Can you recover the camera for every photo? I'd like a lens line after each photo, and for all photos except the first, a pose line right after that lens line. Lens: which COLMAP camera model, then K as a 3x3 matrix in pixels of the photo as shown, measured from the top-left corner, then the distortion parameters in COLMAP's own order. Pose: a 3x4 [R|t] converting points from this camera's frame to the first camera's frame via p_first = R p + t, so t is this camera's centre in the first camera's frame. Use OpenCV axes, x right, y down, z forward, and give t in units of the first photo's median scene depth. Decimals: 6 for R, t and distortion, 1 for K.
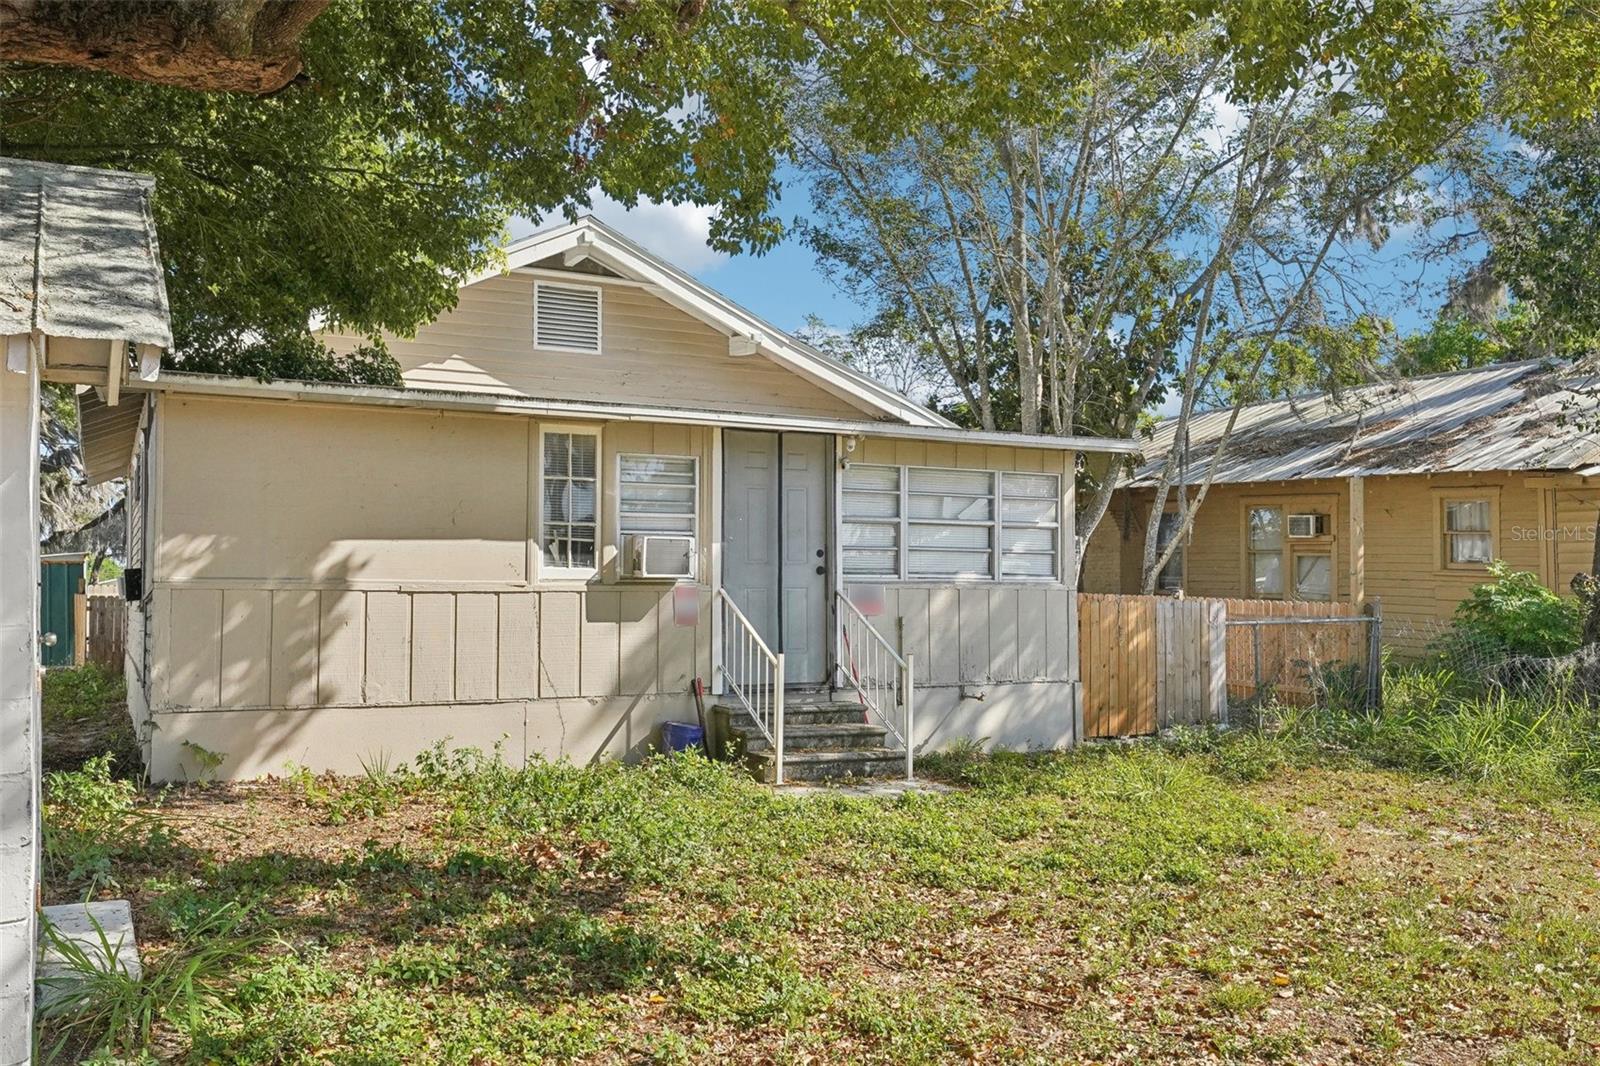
lens RADIAL K [[1336.2, 0, 800.0], [0, 1336.2, 533.0], [0, 0, 1]] dist [-0.000474, -0.000619]
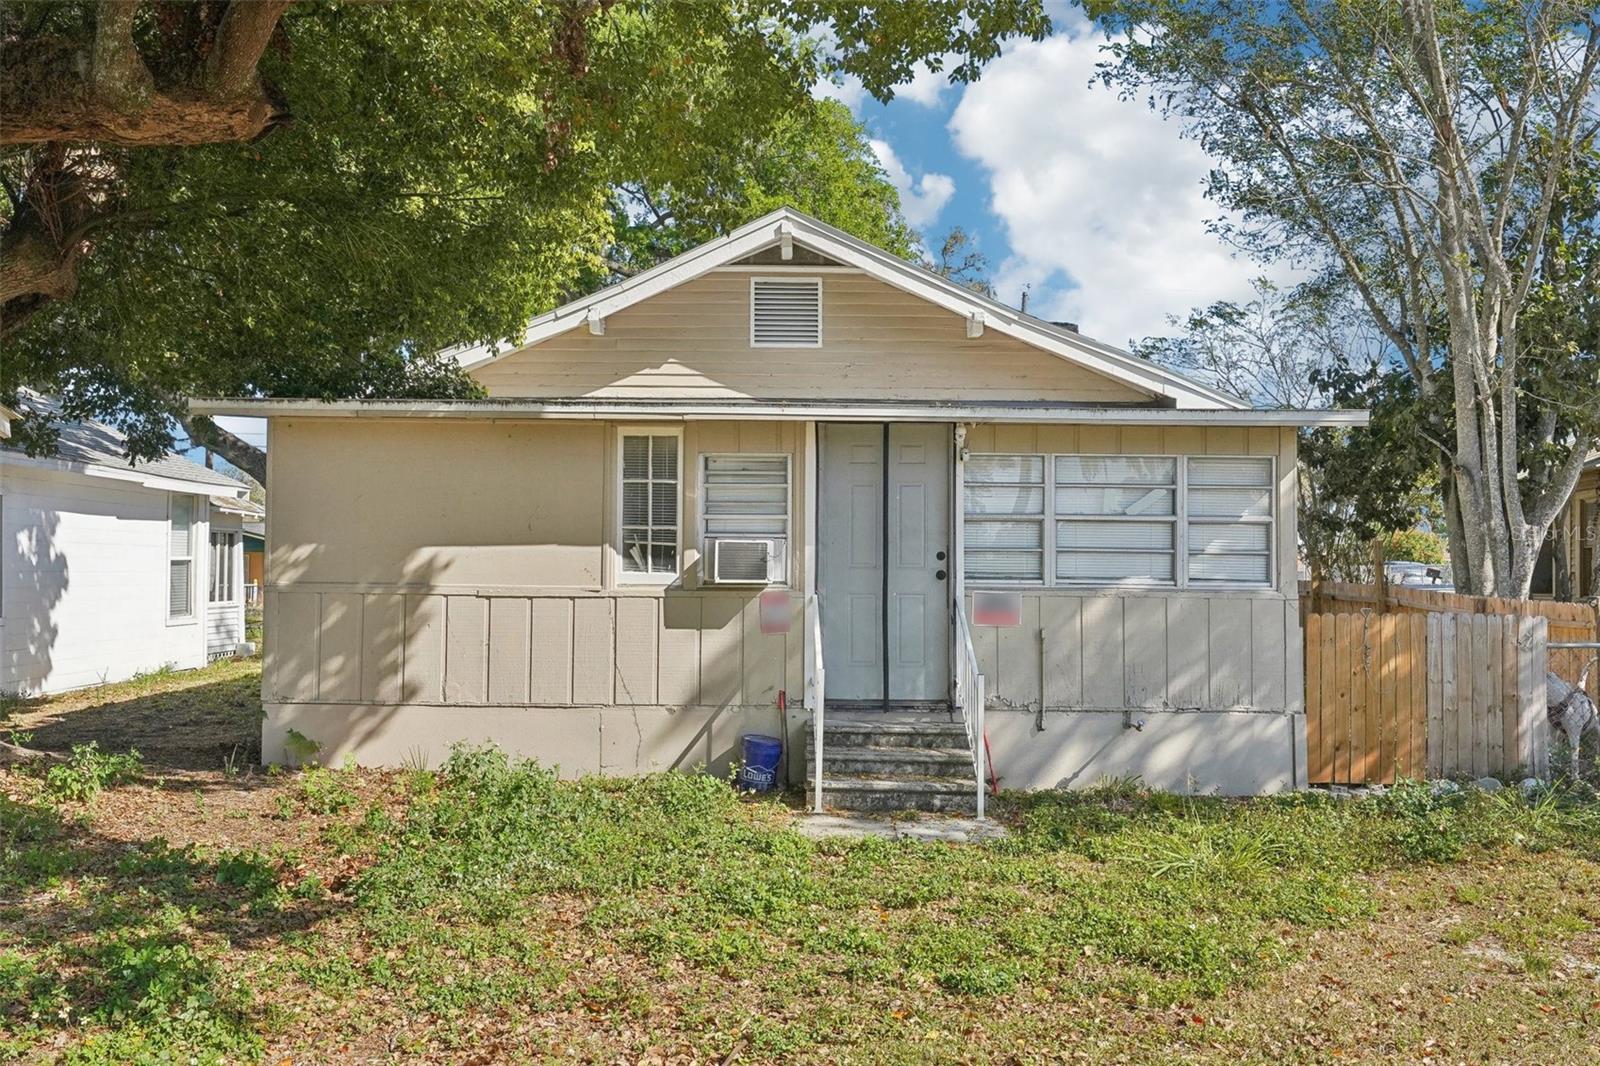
lens RADIAL K [[1336.2, 0, 800.0], [0, 1336.2, 533.0], [0, 0, 1]] dist [-0.000474, -0.000619]
pose [[0.891043, -0.009282, -0.453824, 0.364667], [0.013262, 0.999896, 0.005588, -0.006861], [0.453725, -0.010998, 0.891074, 0.174671]]
